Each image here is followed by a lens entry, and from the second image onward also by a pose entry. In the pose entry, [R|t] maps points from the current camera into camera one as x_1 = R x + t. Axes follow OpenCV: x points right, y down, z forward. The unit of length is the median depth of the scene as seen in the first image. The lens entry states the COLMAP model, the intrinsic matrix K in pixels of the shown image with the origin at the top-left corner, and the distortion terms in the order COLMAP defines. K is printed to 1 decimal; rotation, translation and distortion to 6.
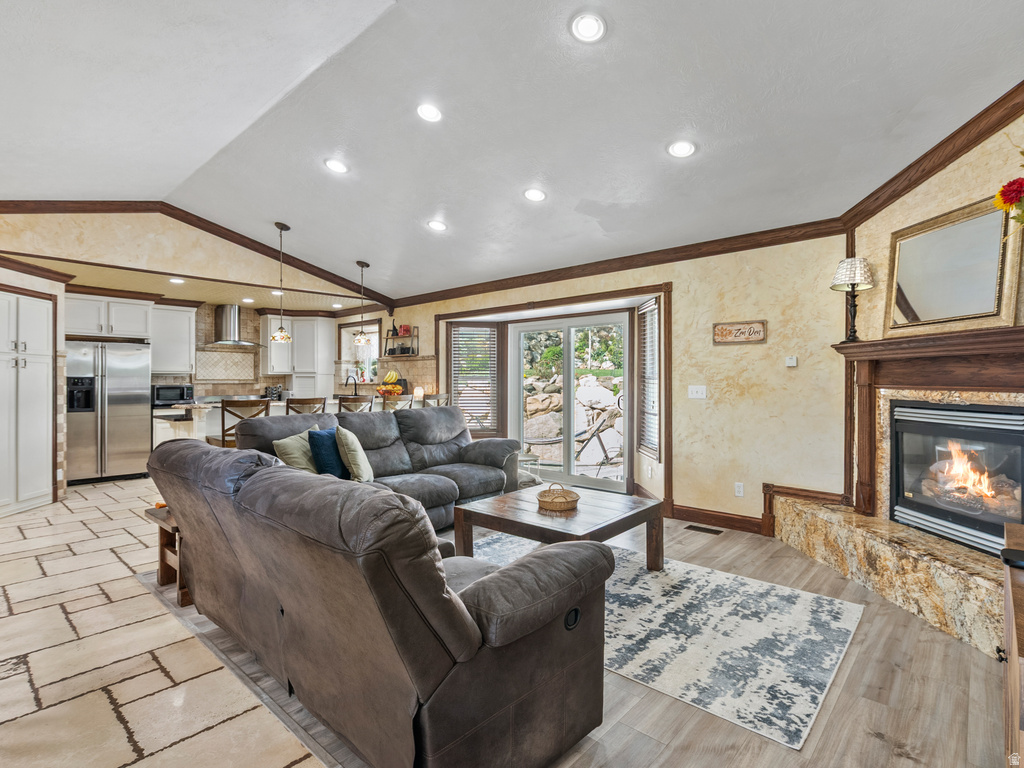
lens RADIAL K [[521.5, 0, 509.1], [0, 521.5, 382.6], [0, 0, 1]] dist [-0.006833, 0.002584]
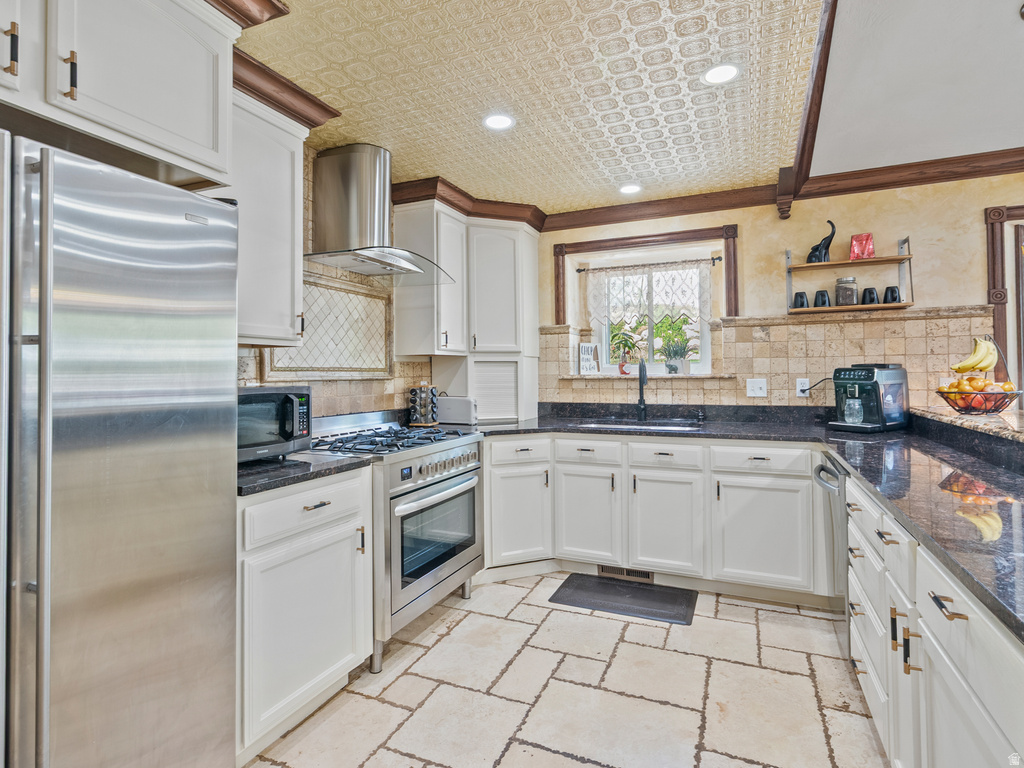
lens RADIAL K [[521.5, 0, 514.7], [0, 521.5, 376.5], [0, 0, 1]] dist [-0.006833, 0.002584]
pose [[0.943885, -0.006357, 0.330214, -1.090447], [0.007498, 0.999970, -0.002182, 0.002586], [-0.330190, 0.004535, 0.943904, 1.268598]]
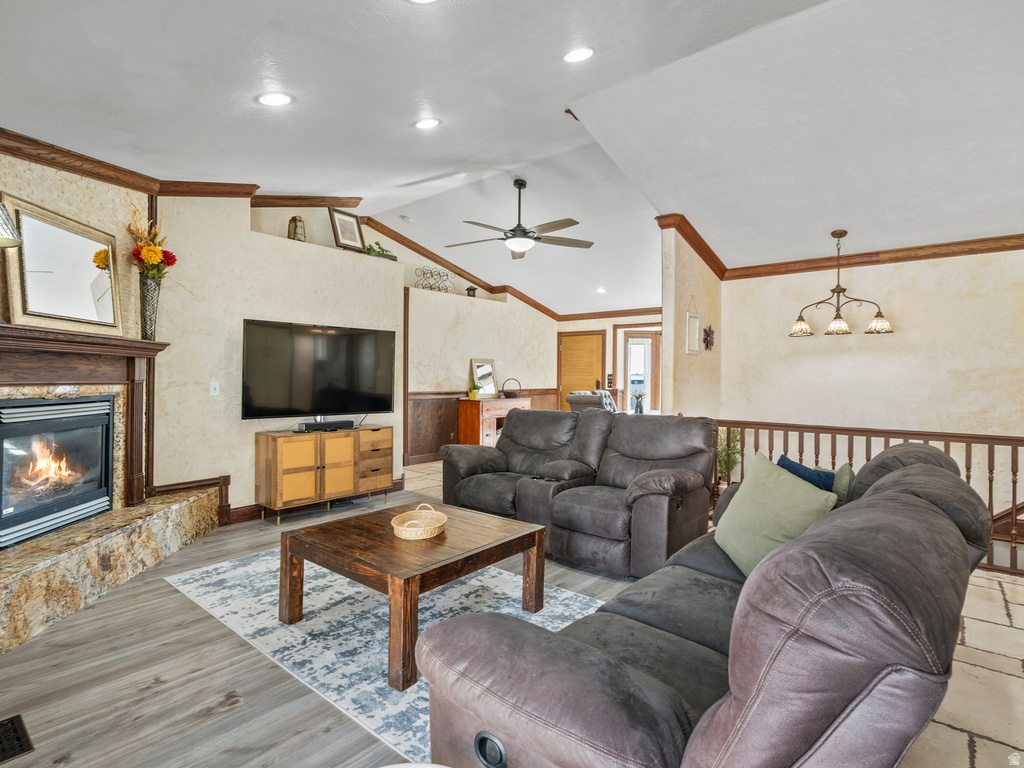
lens RADIAL K [[521.5, 0, 515.2], [0, 521.5, 376.8], [0, 0, 1]] dist [-0.006833, 0.002584]
pose [[-0.998742, -0.004655, -0.049936, -0.010968], [-0.004896, 0.999977, 0.004704, -0.009118], [0.049913, 0.004943, -0.998741, 1.540144]]
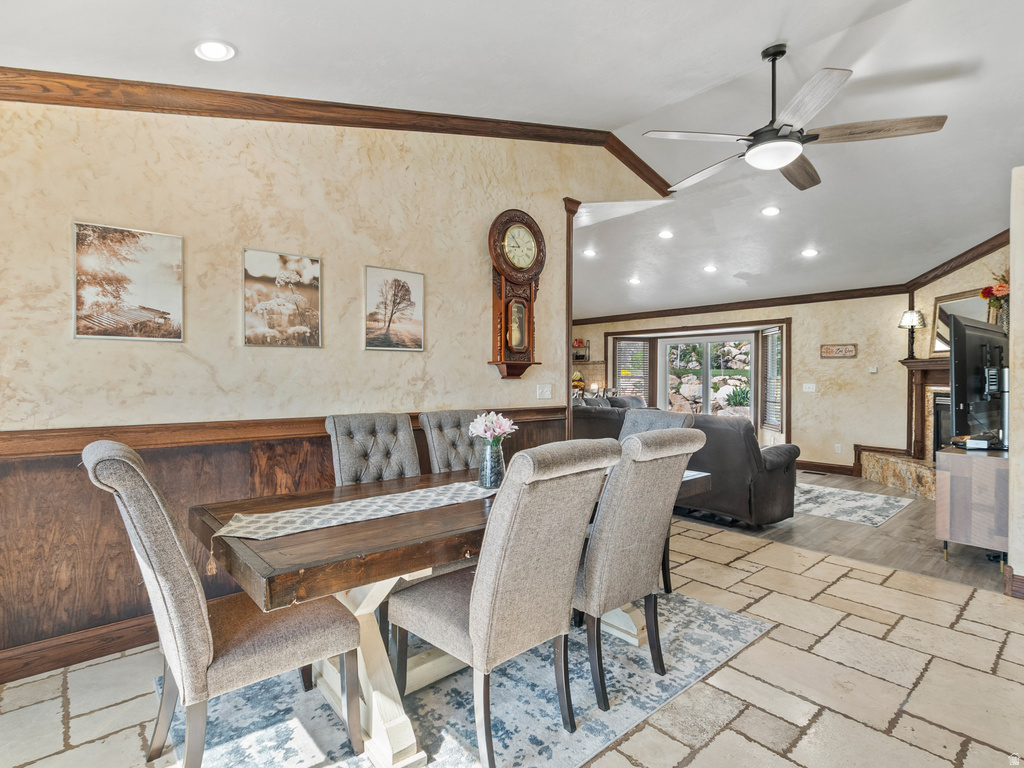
lens RADIAL K [[521.5, 0, 508.3], [0, 521.5, 377.2], [0, 0, 1]] dist [-0.006833, 0.002584]
pose [[0.993711, 0.008313, -0.111669, -0.420115], [-0.008886, 0.999950, -0.004629, 0.001579], [0.111625, 0.005592, 0.993735, -0.761908]]
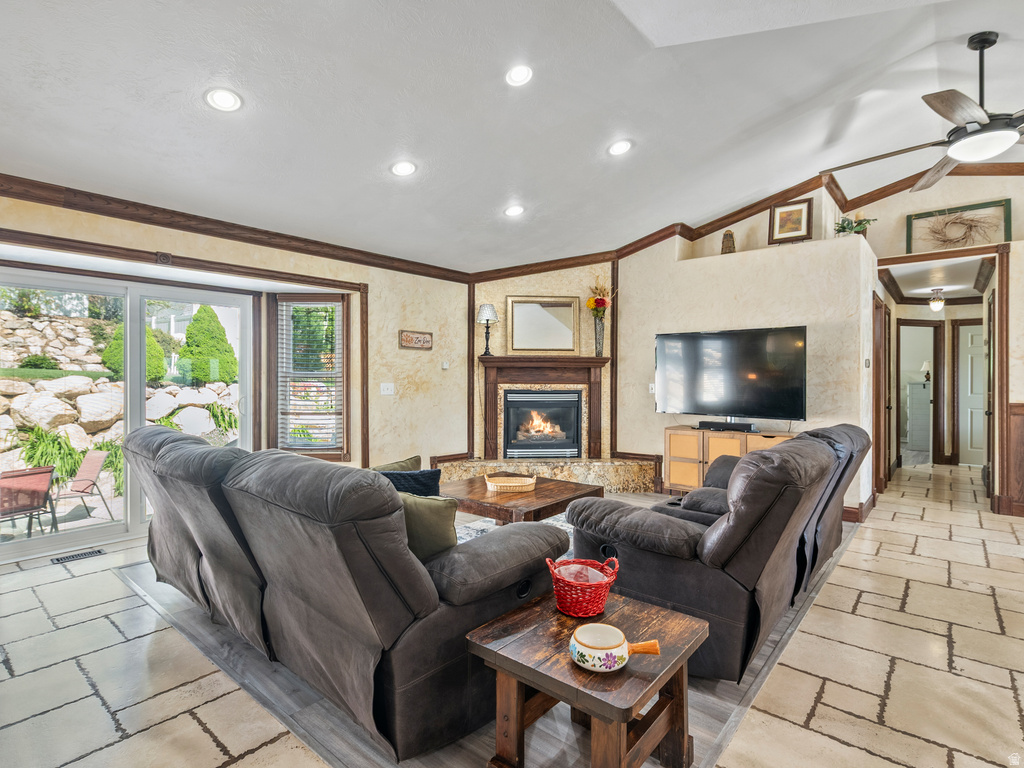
lens RADIAL K [[521.5, 0, 513.3], [0, 521.5, 377.6], [0, 0, 1]] dist [-0.006833, 0.002584]
pose [[-0.042752, 0.004778, 0.999074, -0.871524], [0.002646, 0.999986, -0.004669, -0.000309], [-0.999082, 0.002444, -0.042764, 0.882997]]
